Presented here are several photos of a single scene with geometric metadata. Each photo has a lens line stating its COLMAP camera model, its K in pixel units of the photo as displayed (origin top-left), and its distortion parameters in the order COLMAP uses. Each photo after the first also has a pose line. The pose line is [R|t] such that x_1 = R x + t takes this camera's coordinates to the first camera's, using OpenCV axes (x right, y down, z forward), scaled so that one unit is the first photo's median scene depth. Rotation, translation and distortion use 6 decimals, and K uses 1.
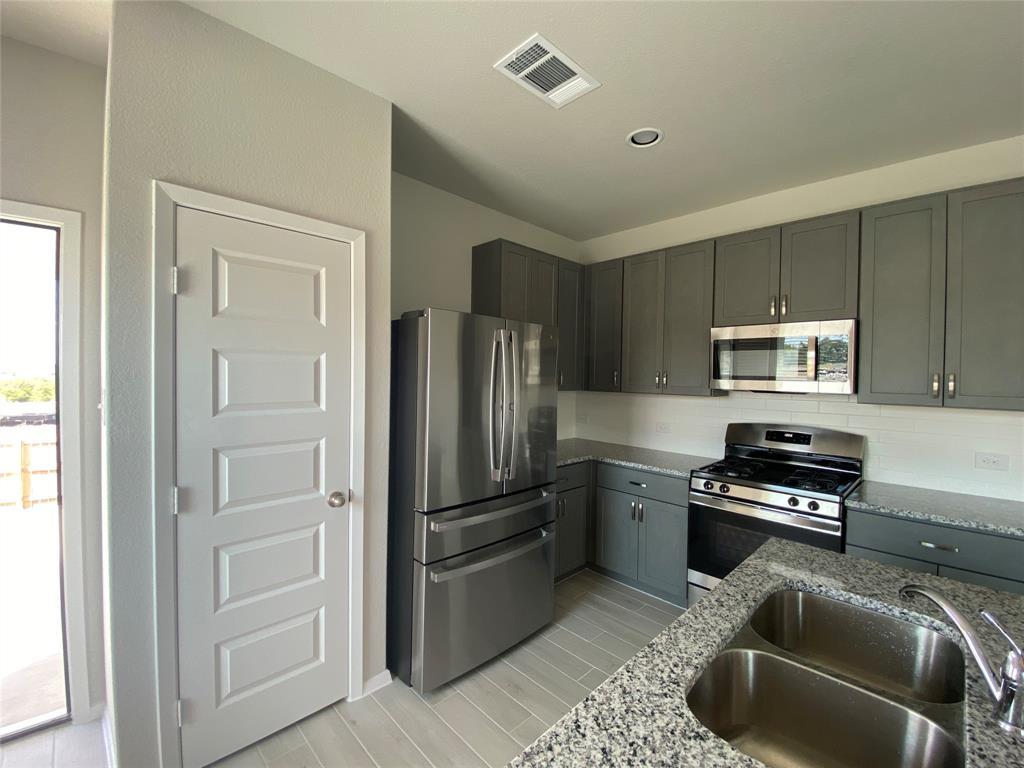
lens RADIAL K [[419.5, 0, 536.1], [0, 419.5, 380.8], [0, 0, 1]] dist [-0.000289, -0.011506]
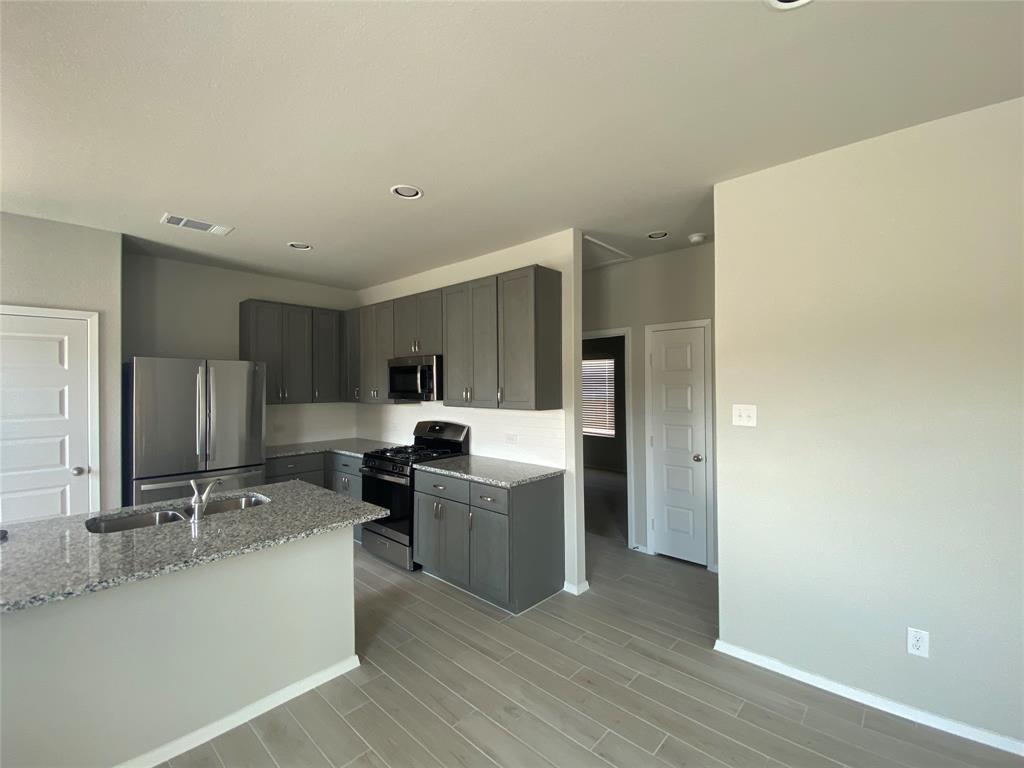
lens RADIAL K [[419.5, 0, 536.1], [0, 419.5, 380.8], [0, 0, 1]] dist [-0.000289, -0.011506]
pose [[0.996425, -0.024166, 0.080947, 1.181408], [0.026028, 0.999418, -0.022036, 0.001632], [-0.080367, 0.024064, 0.996475, -0.773608]]
